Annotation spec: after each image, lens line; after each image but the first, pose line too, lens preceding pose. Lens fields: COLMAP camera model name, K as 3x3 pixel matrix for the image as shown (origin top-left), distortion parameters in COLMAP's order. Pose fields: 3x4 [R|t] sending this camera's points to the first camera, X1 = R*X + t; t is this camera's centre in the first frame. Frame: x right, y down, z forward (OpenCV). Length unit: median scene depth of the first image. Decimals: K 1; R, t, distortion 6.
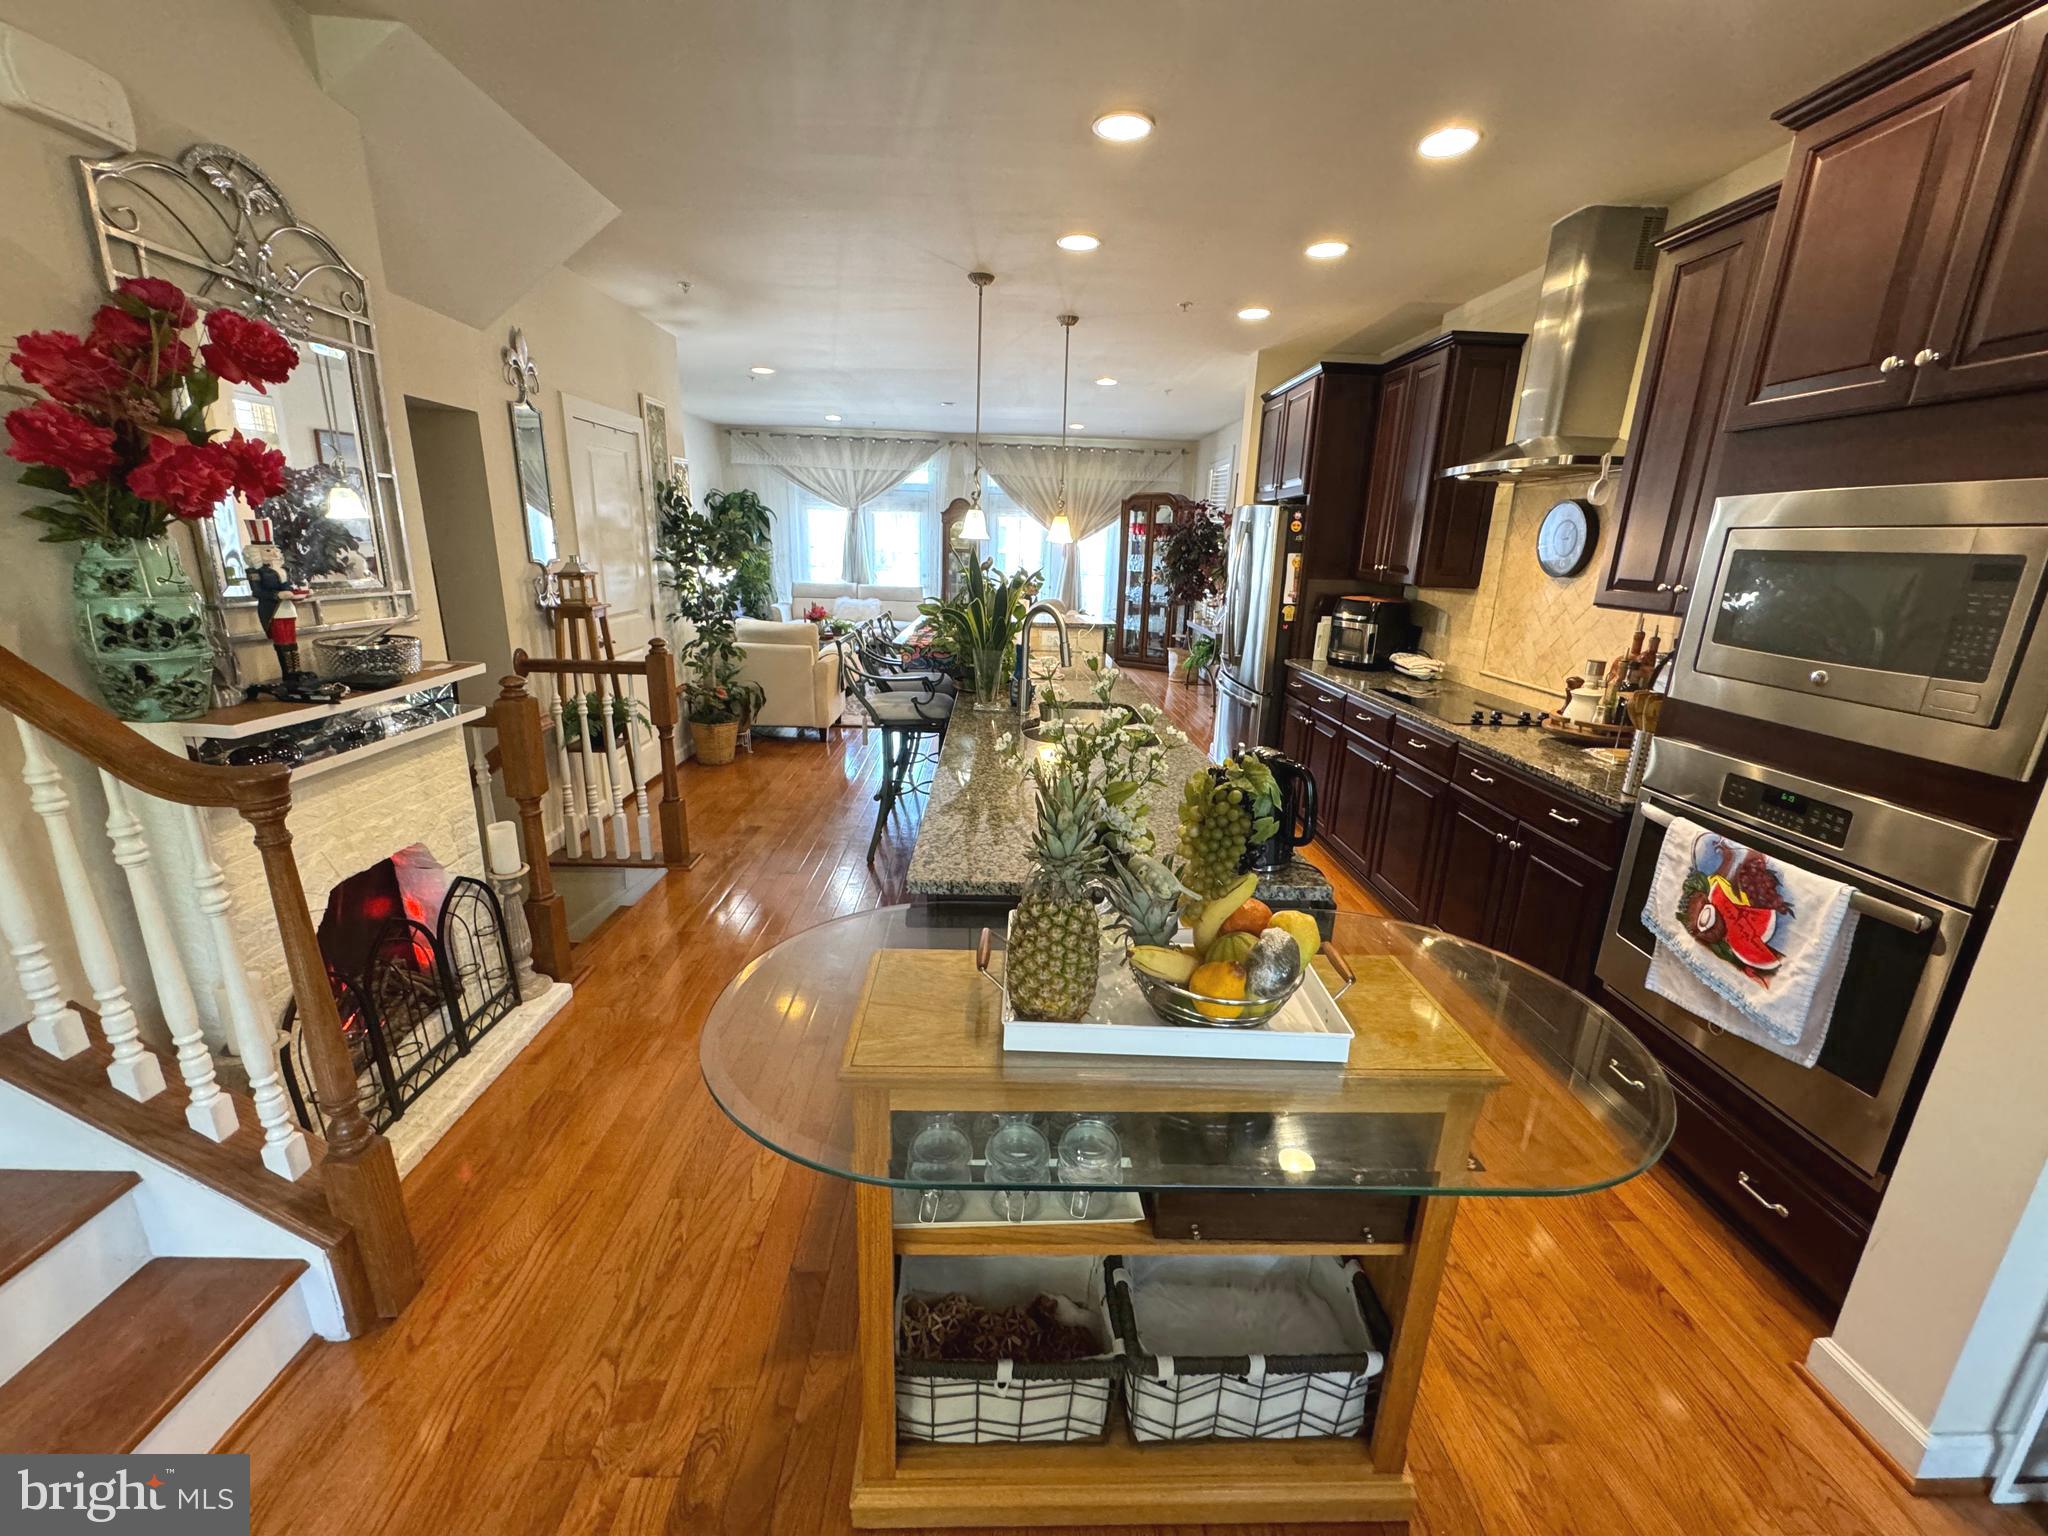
lens RADIAL K [[817.5, 0, 1025.7], [0, 817.5, 765.7], [0, 0, 1]] dist [-0.002841, 0.000398]
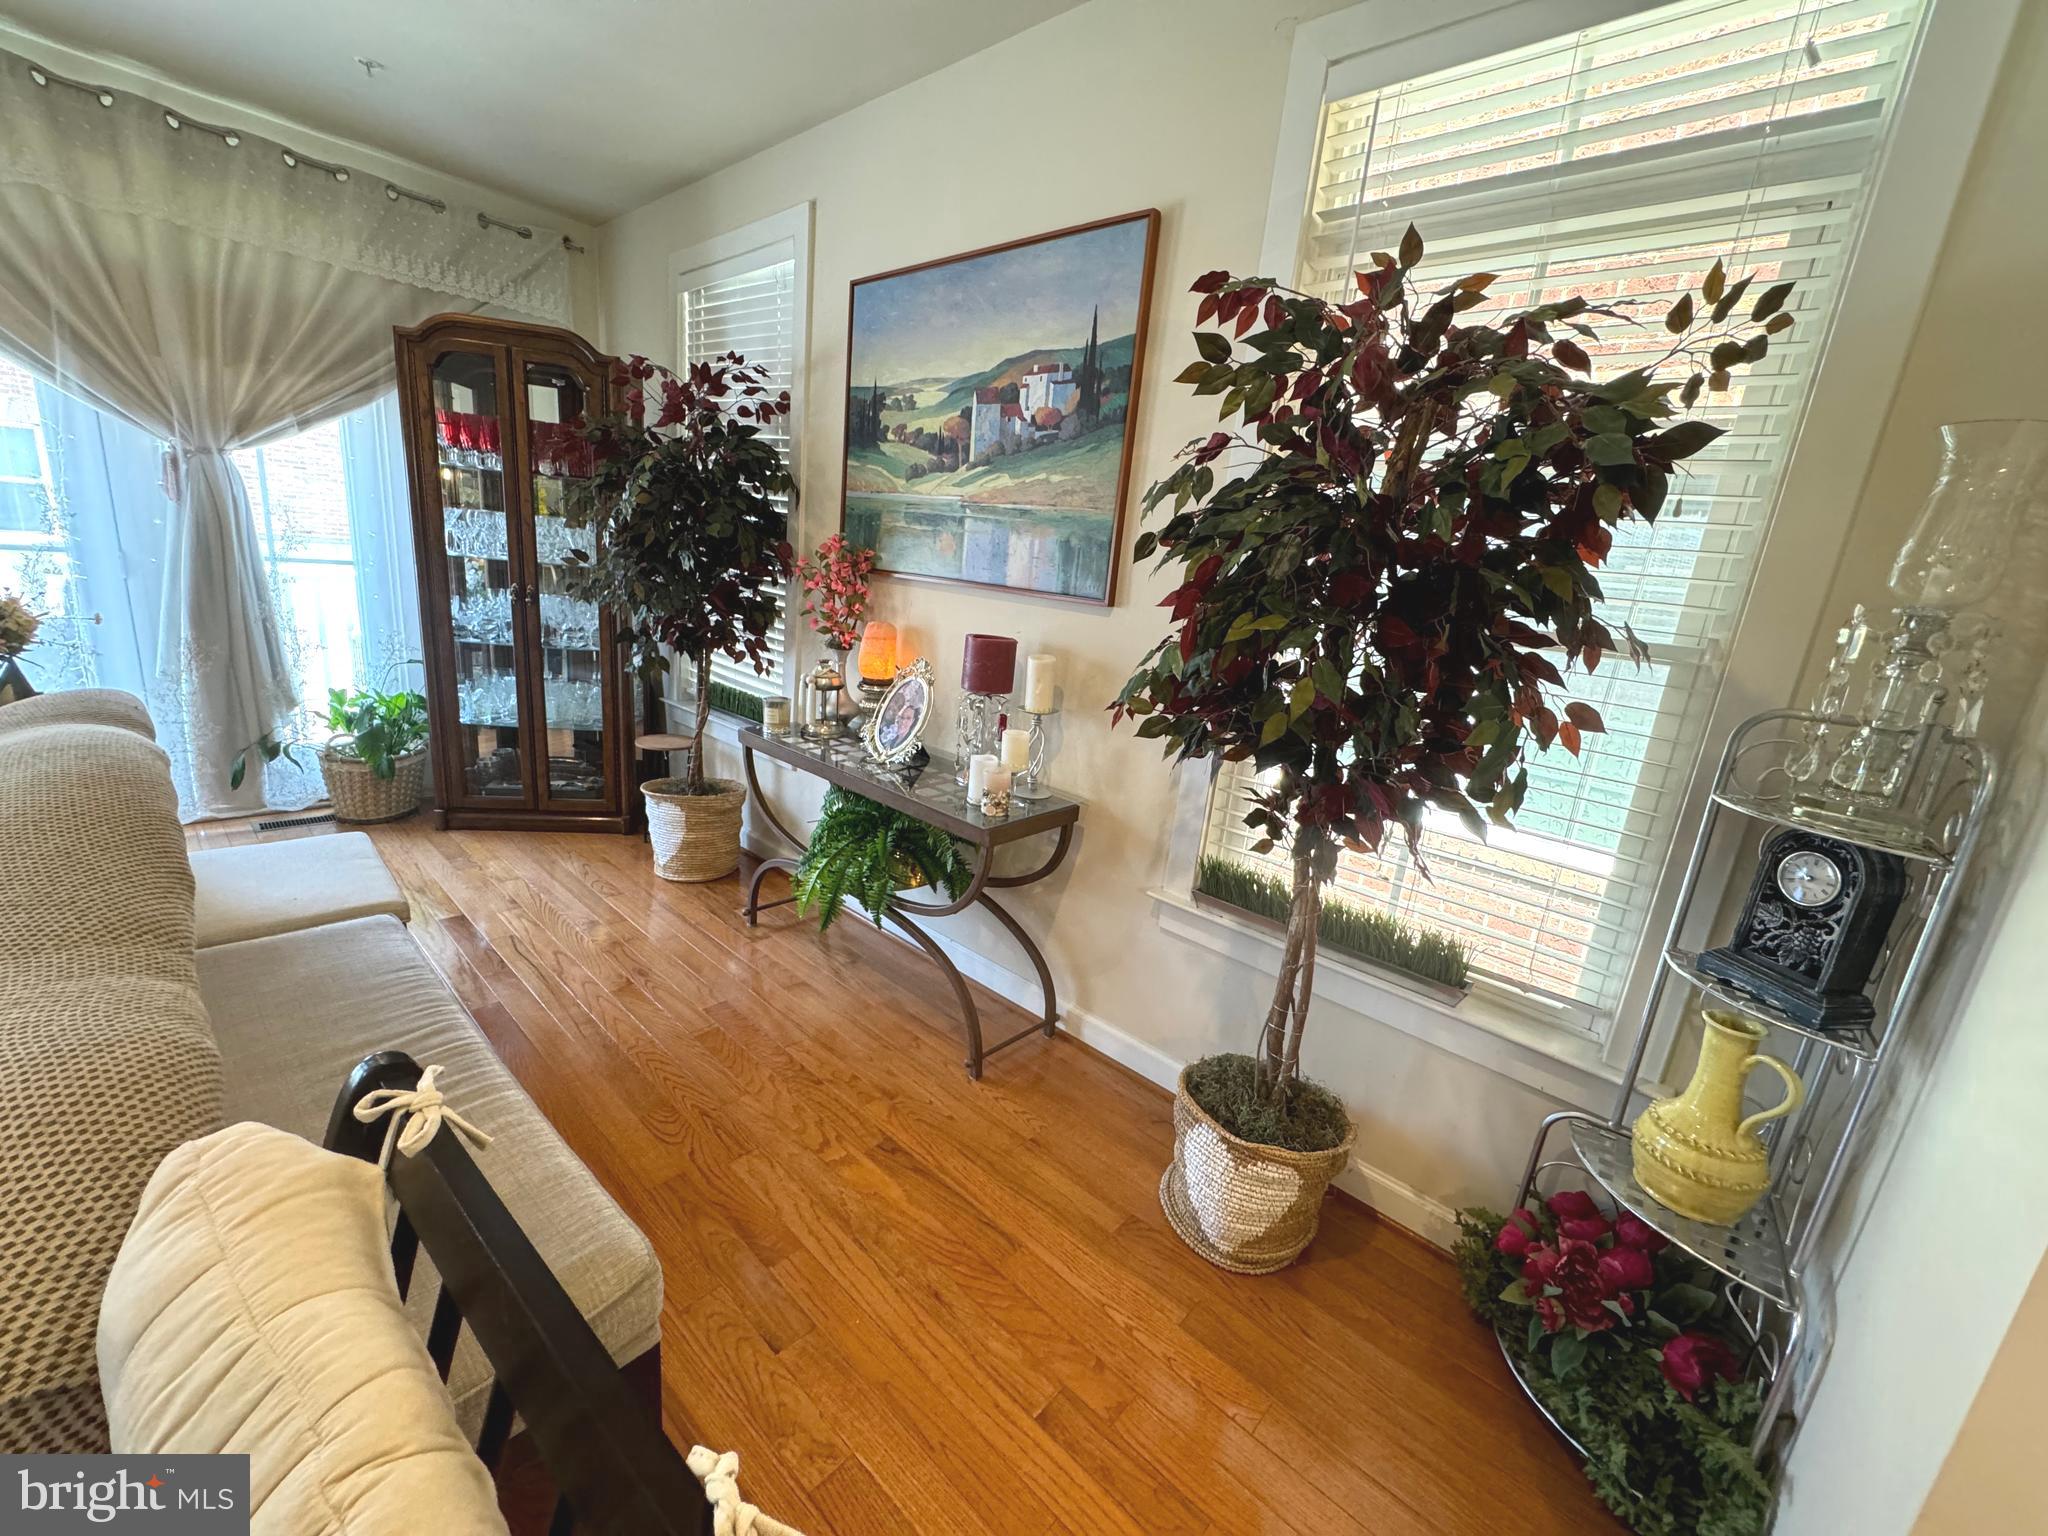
lens RADIAL K [[817.5, 0, 1025.8], [0, 817.5, 764.4], [0, 0, 1]] dist [-0.002841, 0.000398]
pose [[0.692839, -0.139023, 0.707564, 0.086970], [0.121016, 0.989739, 0.075967, -0.328725], [-0.710865, 0.032994, 0.702554, 1.310104]]
